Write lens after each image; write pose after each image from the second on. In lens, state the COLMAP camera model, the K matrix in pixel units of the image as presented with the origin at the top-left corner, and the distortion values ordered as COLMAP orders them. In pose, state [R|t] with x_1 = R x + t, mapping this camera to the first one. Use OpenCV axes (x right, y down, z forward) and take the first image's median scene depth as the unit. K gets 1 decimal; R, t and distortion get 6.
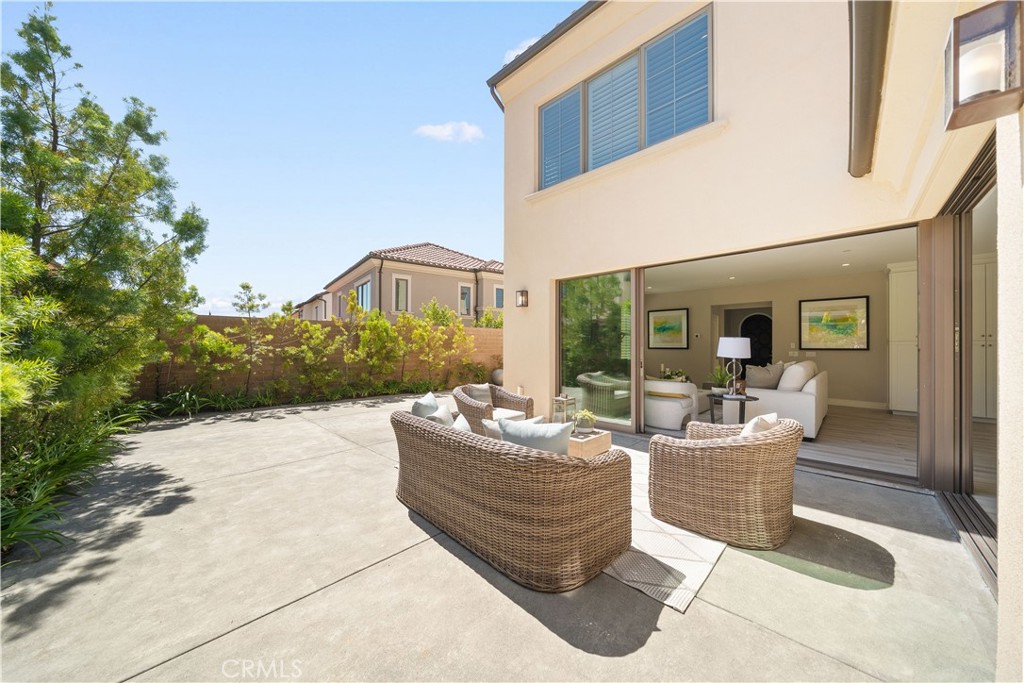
lens RADIAL K [[349.9, 0, 512.0], [0, 349.9, 341.5], [0, 0, 1]] dist [-0.001790, -0.000246]
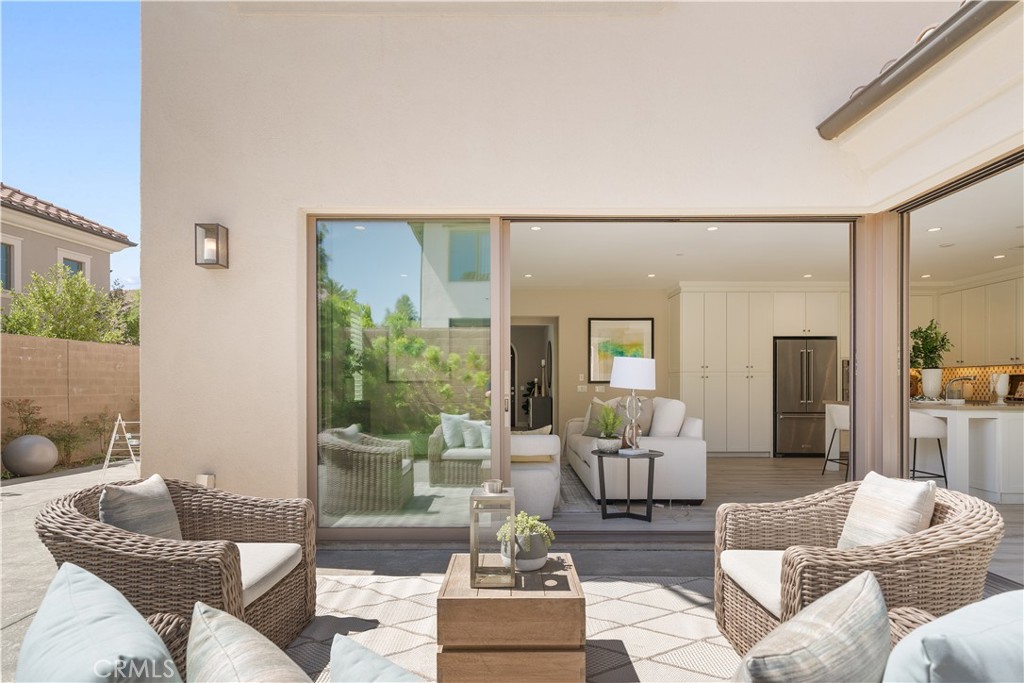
lens RADIAL K [[545.0, 0, 511.6], [0, 545.0, 387.7], [0, 0, 1]] dist [-0.000804, -0.000103]
pose [[0.716161, -0.004468, 0.697921, -0.155660], [-0.006650, 0.999890, 0.013226, 0.024193], [-0.697904, -0.014113, 0.716052, 0.341785]]
